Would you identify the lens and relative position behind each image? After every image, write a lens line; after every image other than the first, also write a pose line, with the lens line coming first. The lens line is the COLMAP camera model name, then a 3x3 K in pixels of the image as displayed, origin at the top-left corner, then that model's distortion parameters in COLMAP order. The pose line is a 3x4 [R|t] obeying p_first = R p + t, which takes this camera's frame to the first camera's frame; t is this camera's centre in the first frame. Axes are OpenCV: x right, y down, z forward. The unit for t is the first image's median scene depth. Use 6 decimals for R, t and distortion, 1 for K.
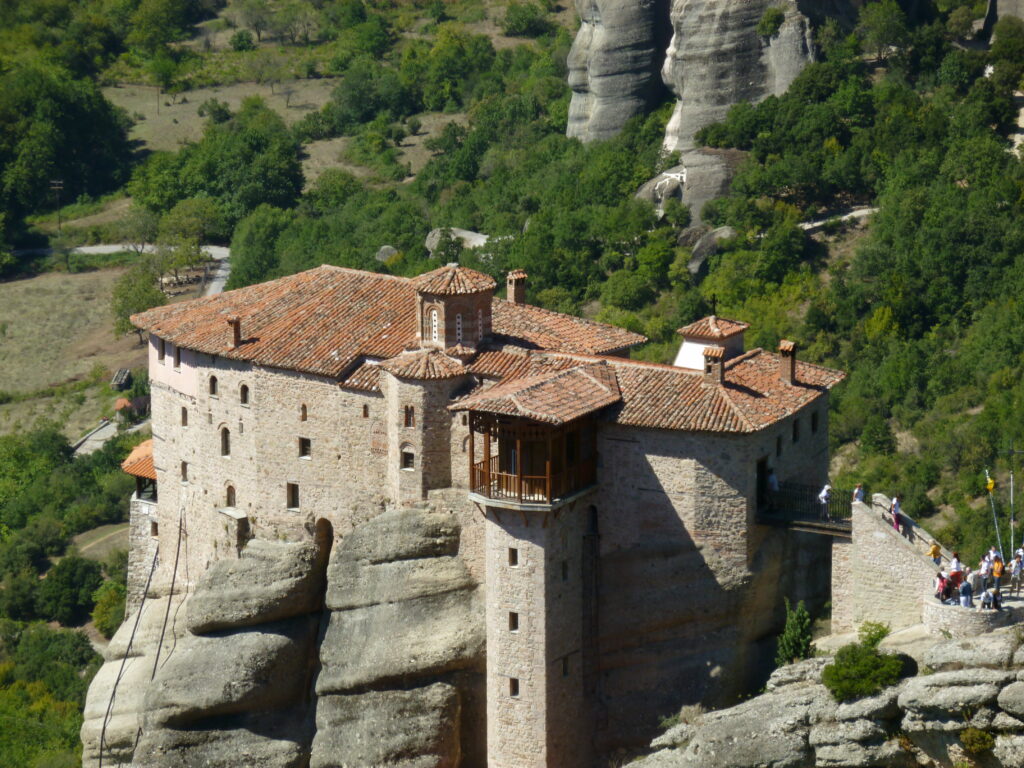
lens RADIAL K [[5004.1, 0, 511.7], [0, 5004.1, 394.3], [0, 0, 1]] dist [0.752246, 0.000000]
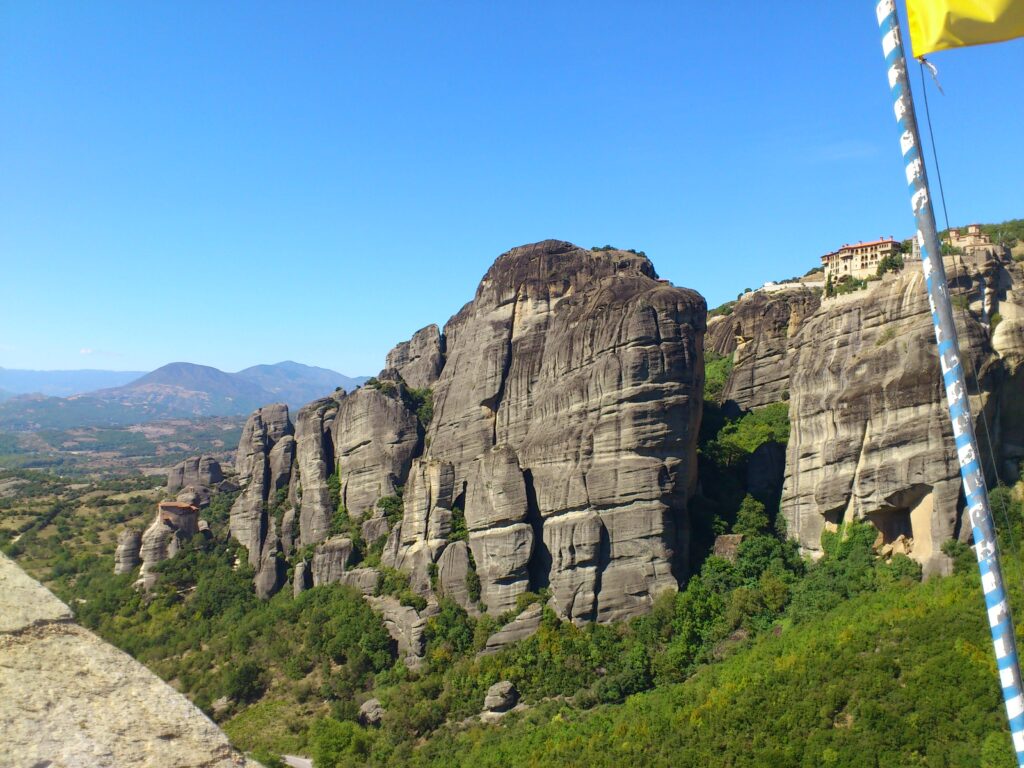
lens RADIAL K [[948.1, 0, 502.9], [0, 948.1, 388.1], [0, 0, 1]] dist [0.009284, 0.000000]
pose [[0.929573, 0.024044, 0.367852, 0.021922], [0.069961, 0.968229, -0.240080, 0.007558], [-0.361937, 0.248907, 0.898358, 0.262611]]
